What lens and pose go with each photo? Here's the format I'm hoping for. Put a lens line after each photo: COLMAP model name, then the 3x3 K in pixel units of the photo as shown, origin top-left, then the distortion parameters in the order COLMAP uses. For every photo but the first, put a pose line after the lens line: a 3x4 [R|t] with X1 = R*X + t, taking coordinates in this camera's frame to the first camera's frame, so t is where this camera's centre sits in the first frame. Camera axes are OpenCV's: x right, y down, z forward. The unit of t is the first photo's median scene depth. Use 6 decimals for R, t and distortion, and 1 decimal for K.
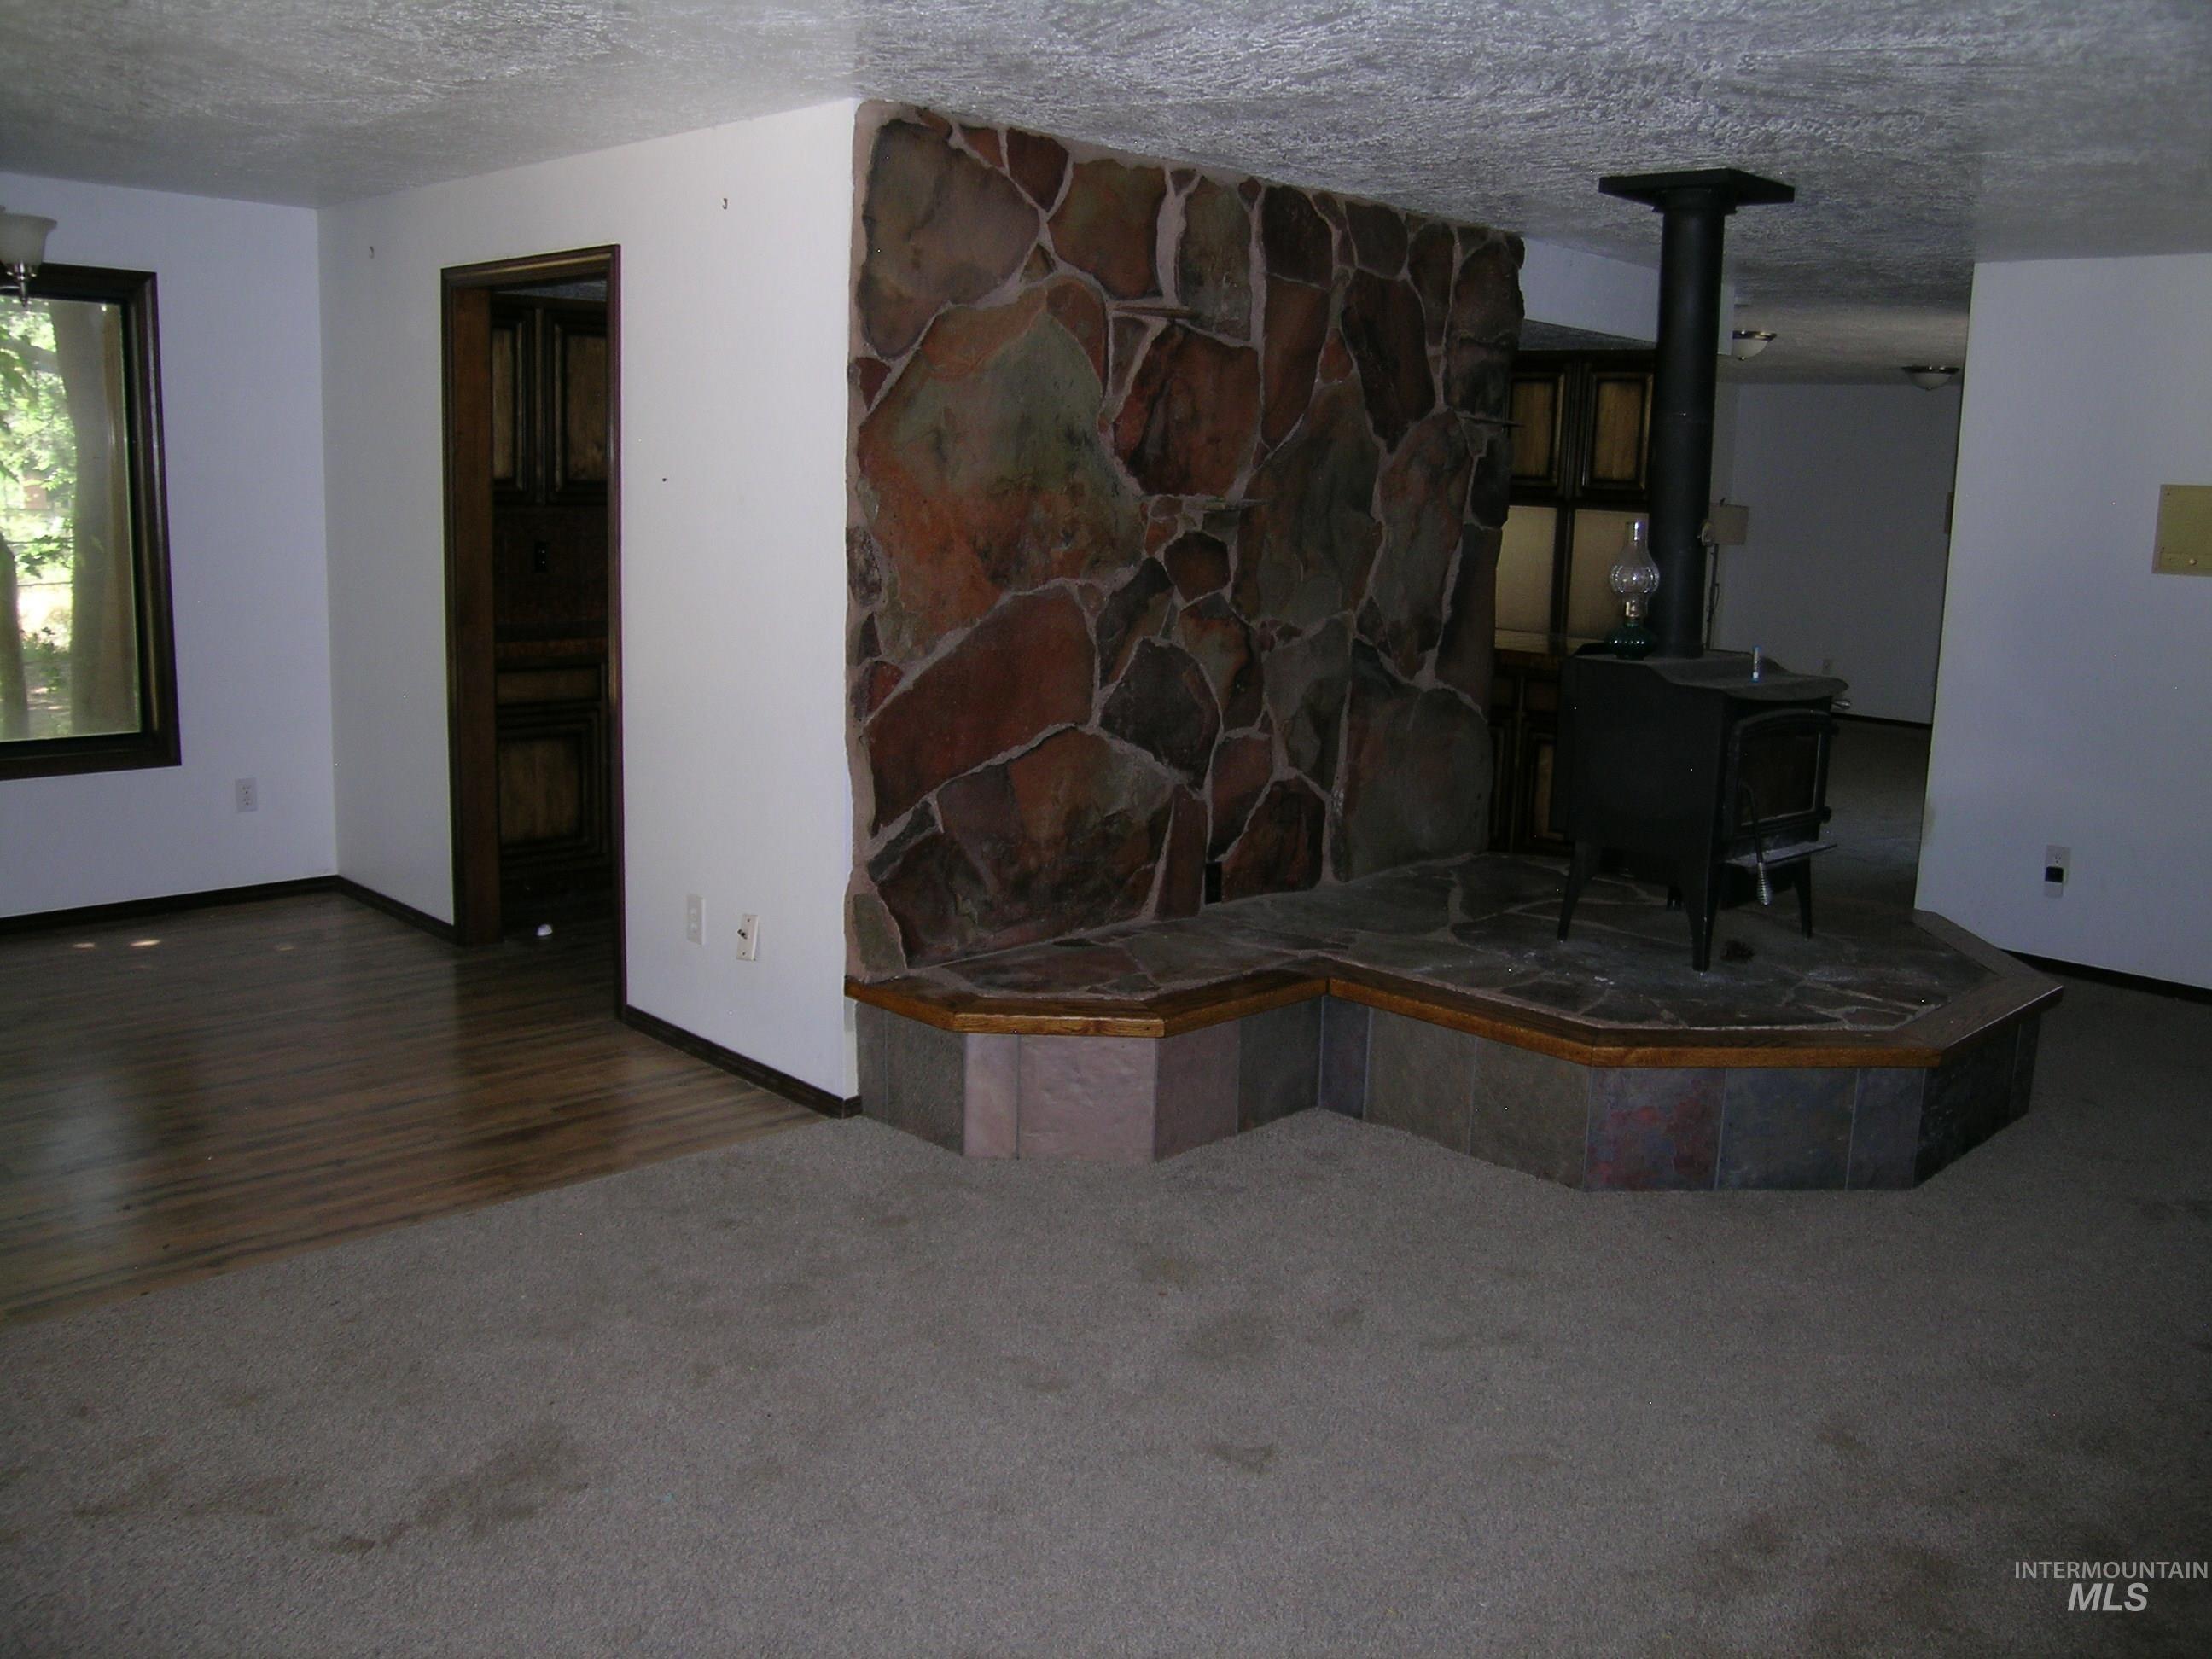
lens RADIAL K [[1874.9, 0, 1123.3], [0, 1874.9, 829.6], [0, 0, 1]] dist [-0.116130, 0.088746]
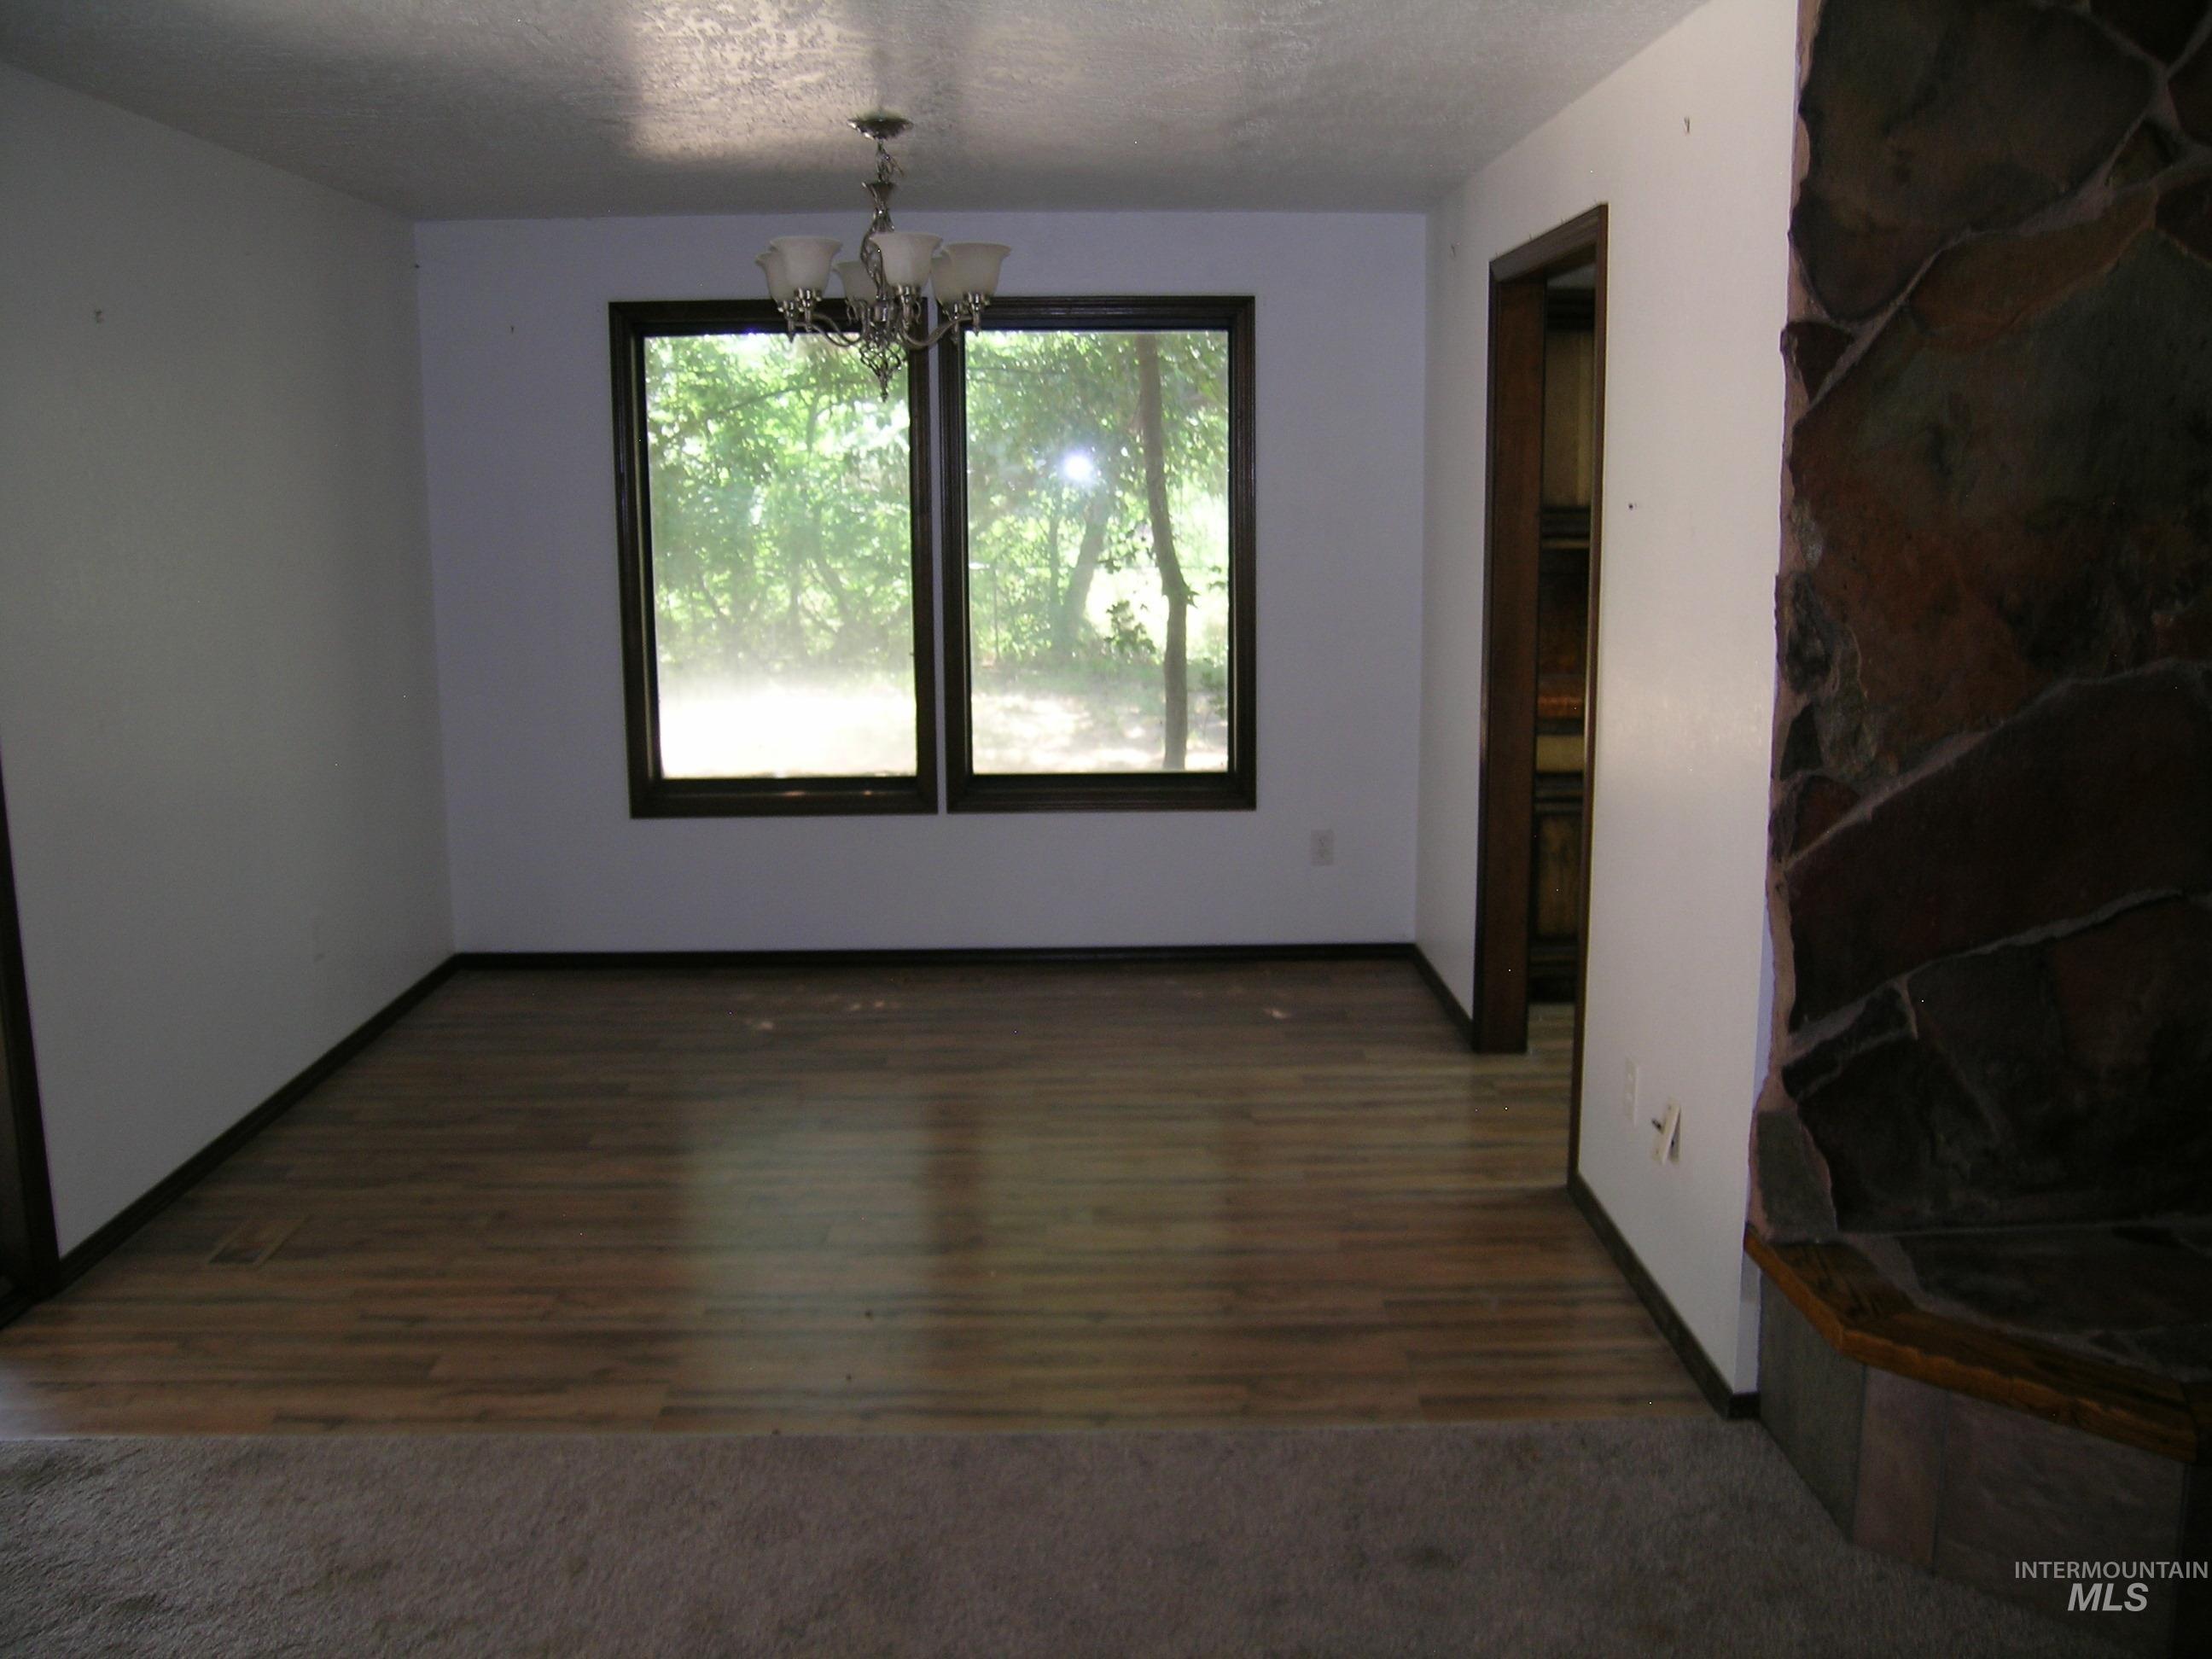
lens RADIAL K [[1874.9, 0, 1104.1], [0, 1874.9, 815.5], [0, 0, 1]] dist [-0.116130, 0.088746]
pose [[0.726697, 0.084695, -0.681717, 0.129335], [-0.099739, 0.994864, 0.017280, -0.058772], [0.679679, 0.055437, 0.731411, 0.325996]]
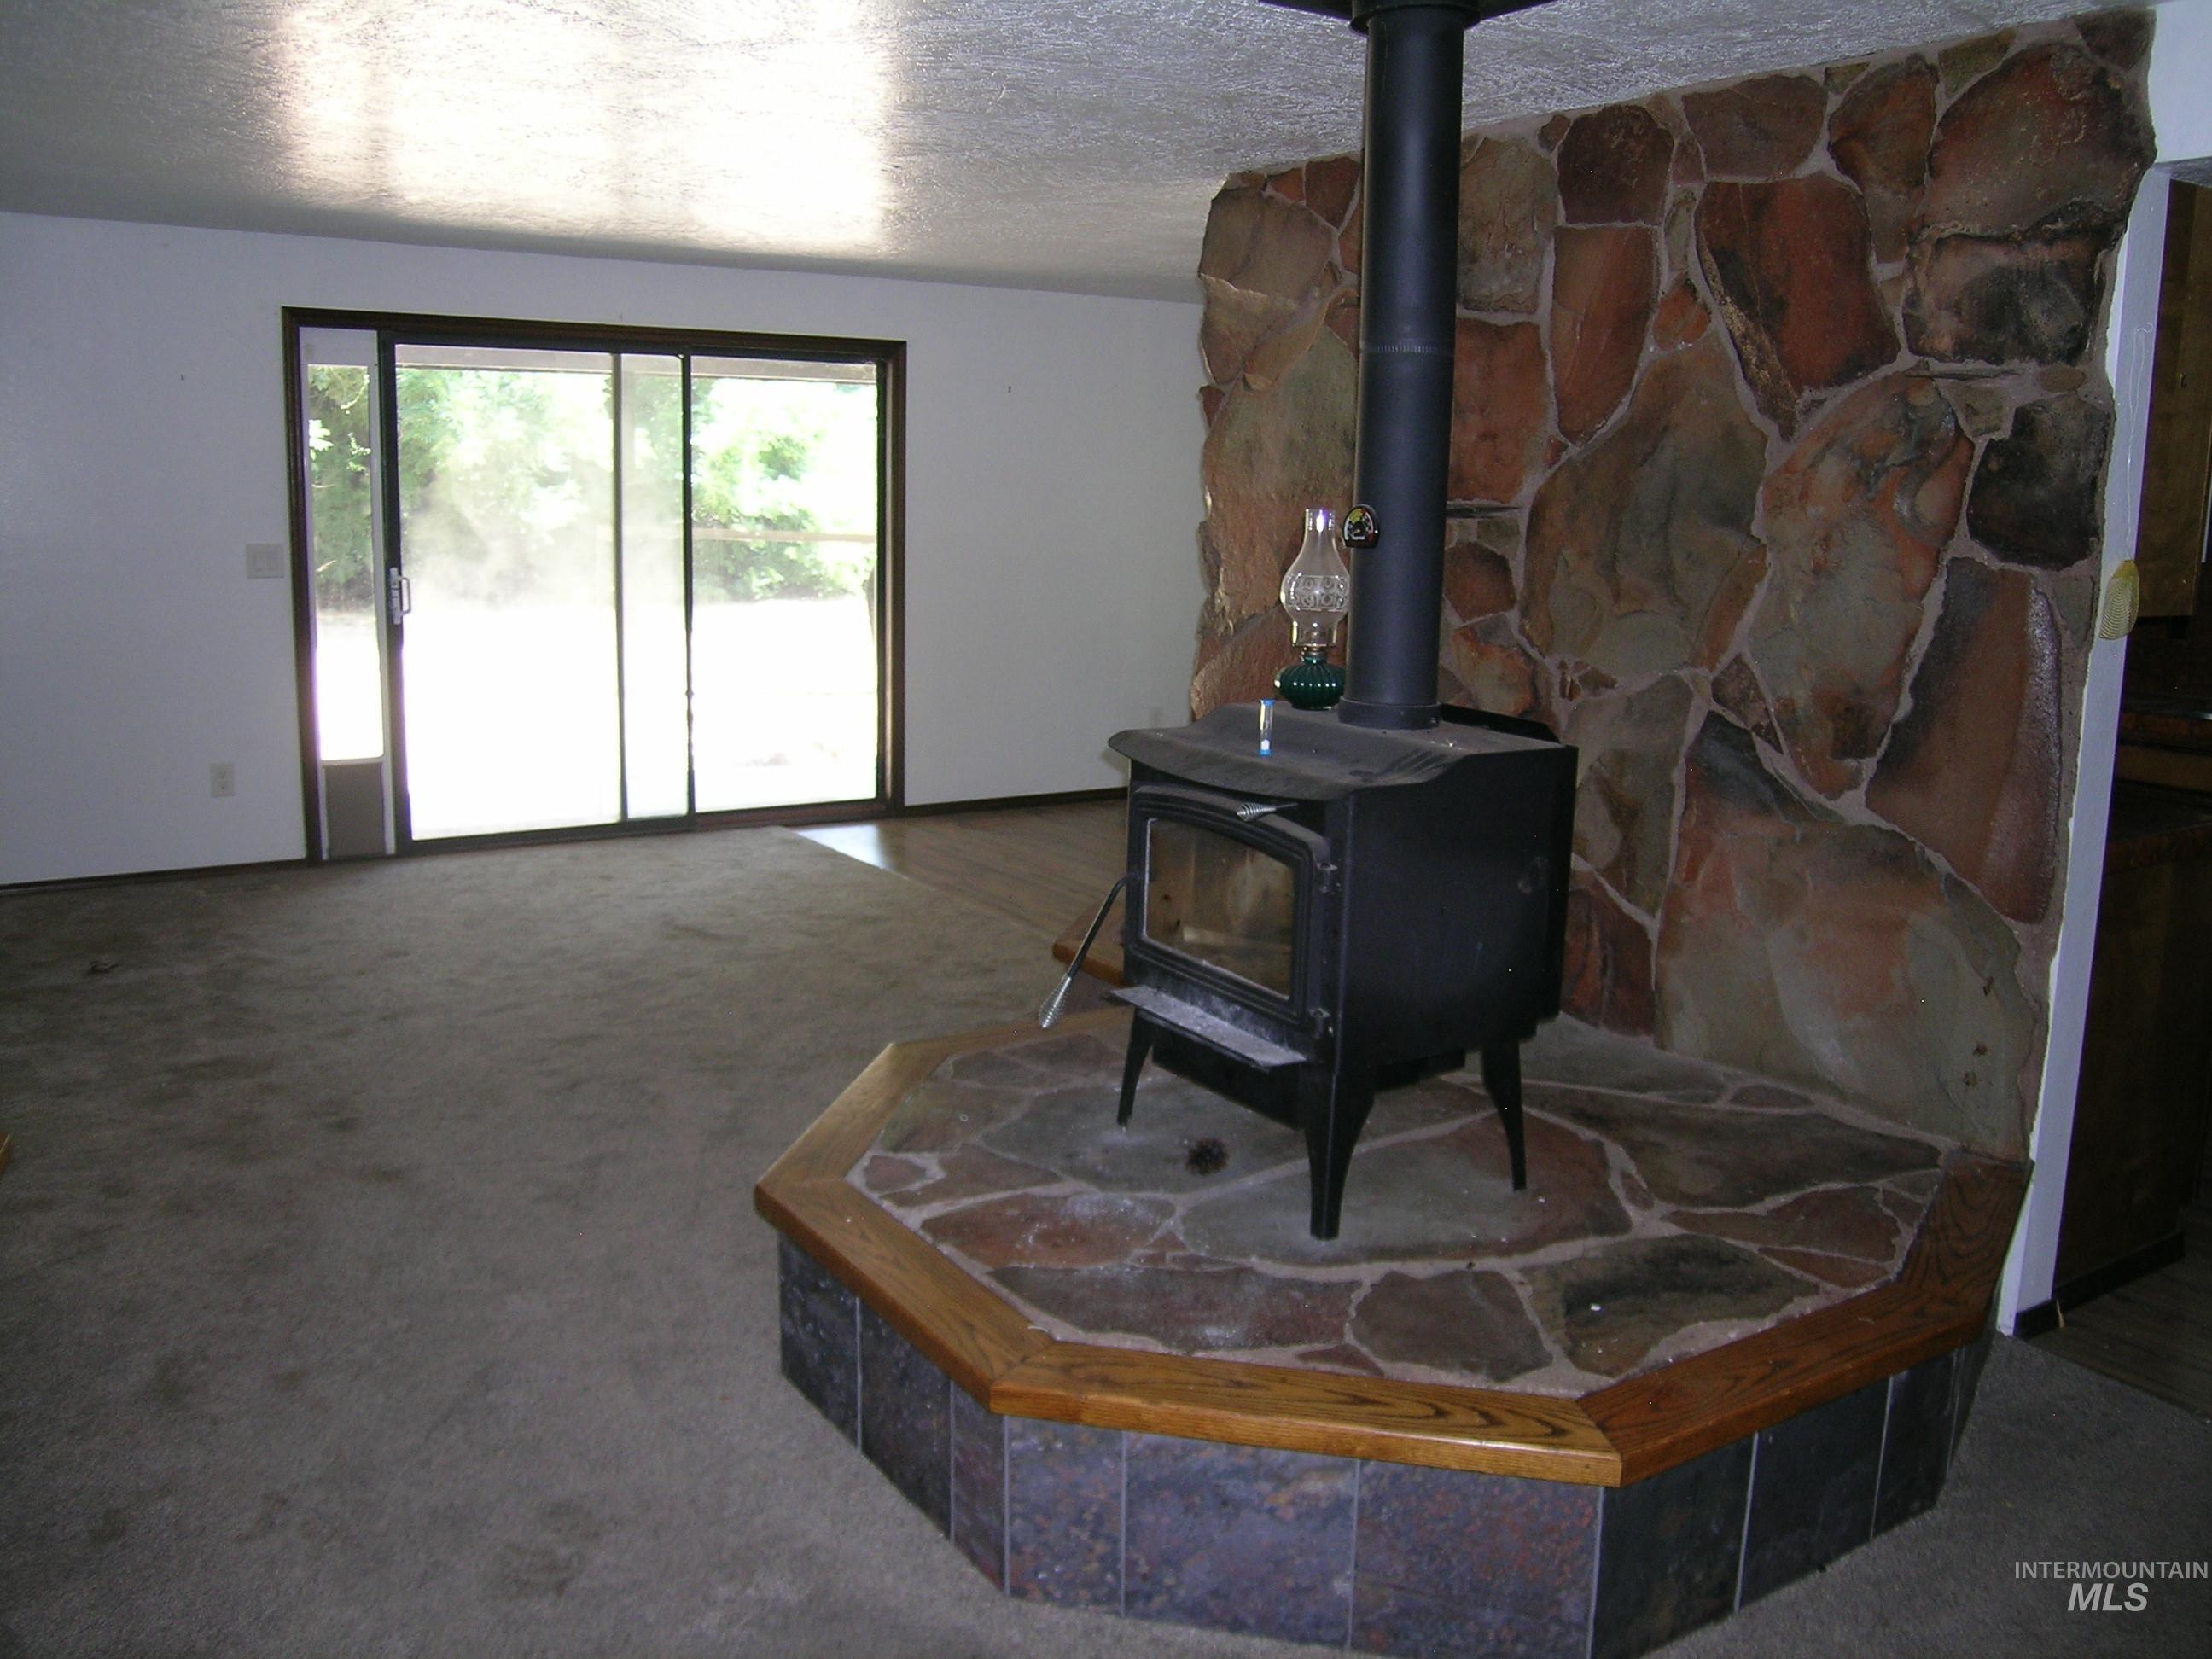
lens RADIAL K [[1874.9, 0, 1104.8], [0, 1874.9, 831.0], [0, 0, 1]] dist [-0.116130, 0.088746]
pose [[-0.217557, 0.144429, -0.965303, 1.026599], [-0.210932, 0.958664, 0.190975, -0.174573], [0.952983, 0.245161, -0.178099, 1.118953]]
